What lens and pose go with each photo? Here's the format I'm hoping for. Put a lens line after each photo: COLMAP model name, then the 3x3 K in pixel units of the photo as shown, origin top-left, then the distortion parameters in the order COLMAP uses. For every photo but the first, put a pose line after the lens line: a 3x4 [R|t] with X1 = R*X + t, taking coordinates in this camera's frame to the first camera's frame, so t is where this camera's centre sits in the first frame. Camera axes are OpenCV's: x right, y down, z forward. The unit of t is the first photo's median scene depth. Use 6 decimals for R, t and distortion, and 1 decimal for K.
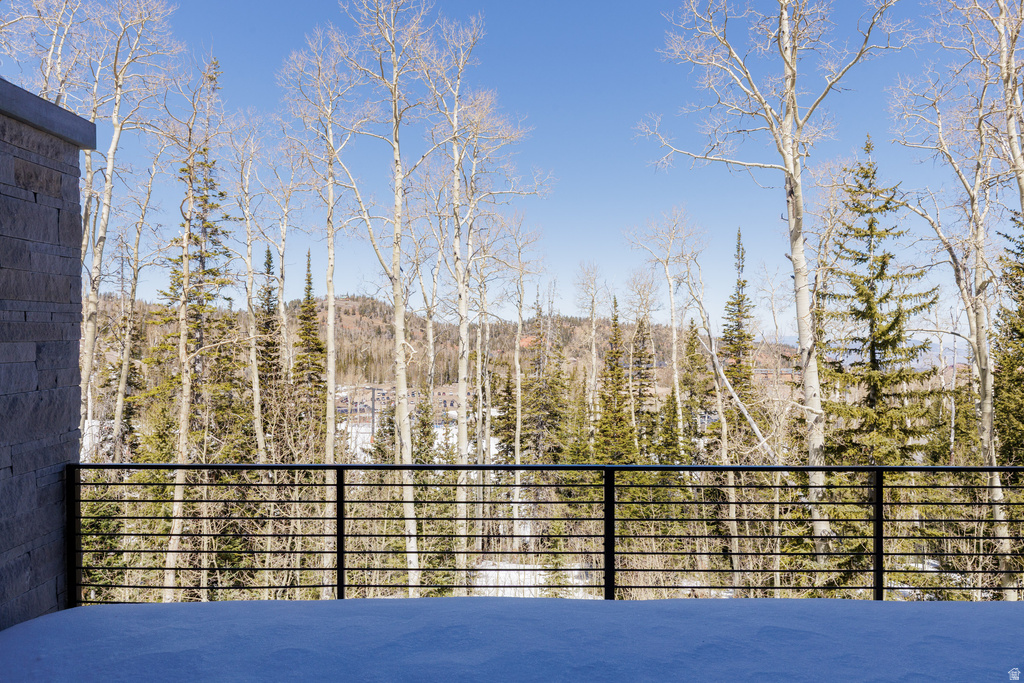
lens RADIAL K [[716.6, 0, 515.9], [0, 716.6, 337.2], [0, 0, 1]] dist [0.001420, -0.003217]
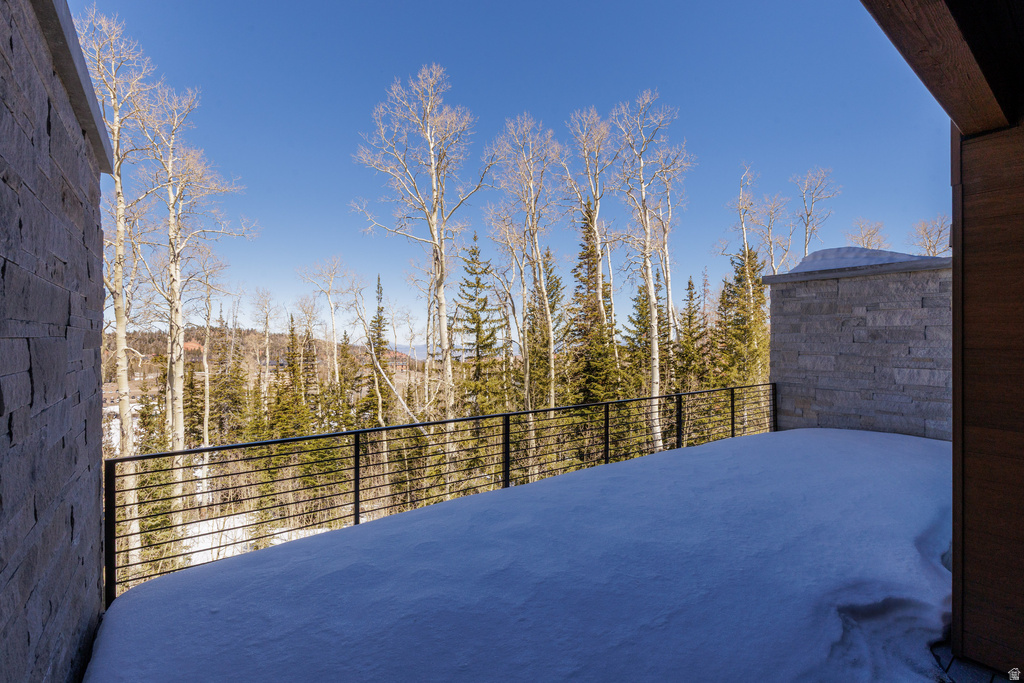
lens RADIAL K [[457.3, 0, 516.2], [0, 457.3, 341.1], [0, 0, 1]] dist [0.008412, 0.000151]
pose [[0.796601, -0.000244, 0.604505, -0.104156], [0.002488, 0.999993, -0.002876, -0.000027], [-0.604500, 0.003795, 0.796596, 0.011785]]
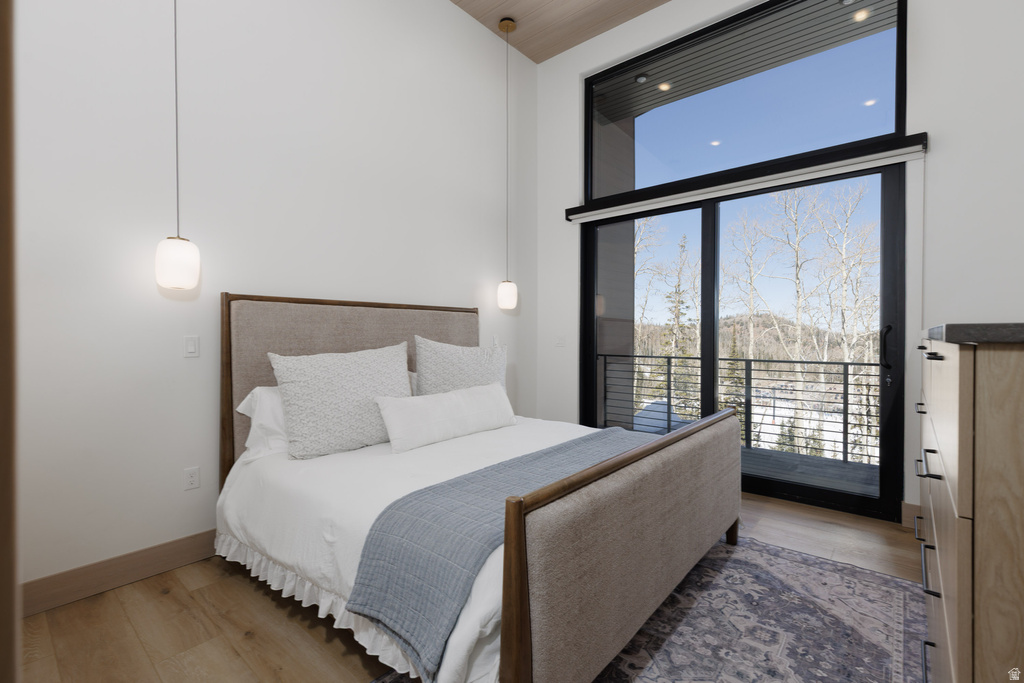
lens RADIAL K [[457.3, 0, 516.2], [0, 457.3, 341.1], [0, 0, 1]] dist [0.008412, 0.000151]
pose [[0.760067, 0.008804, -0.649785, 0.024561], [-0.005806, 0.999960, 0.006756, -0.134322], [0.649819, -0.001362, 0.760088, -0.210780]]
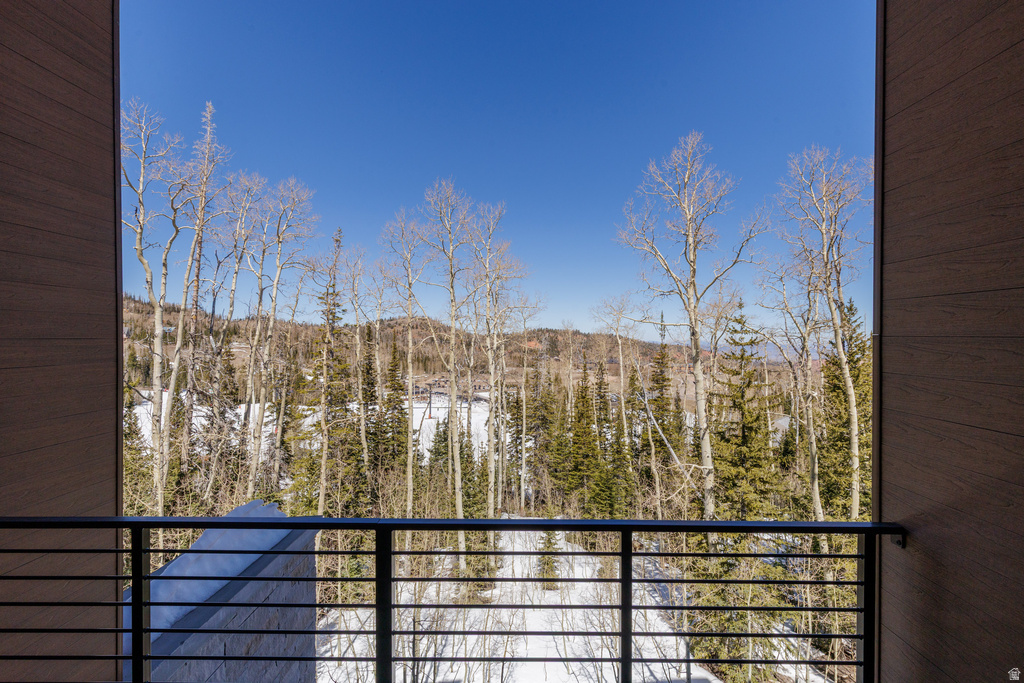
lens RADIAL K [[457.3, 0, 516.2], [0, 457.3, 341.1], [0, 0, 1]] dist [0.008412, 0.000151]
pose [[0.999970, 0.001610, -0.007590, -0.012361], [-0.001598, 0.999997, 0.001623, -0.151429], [0.007593, -0.001611, 0.999970, -0.044714]]
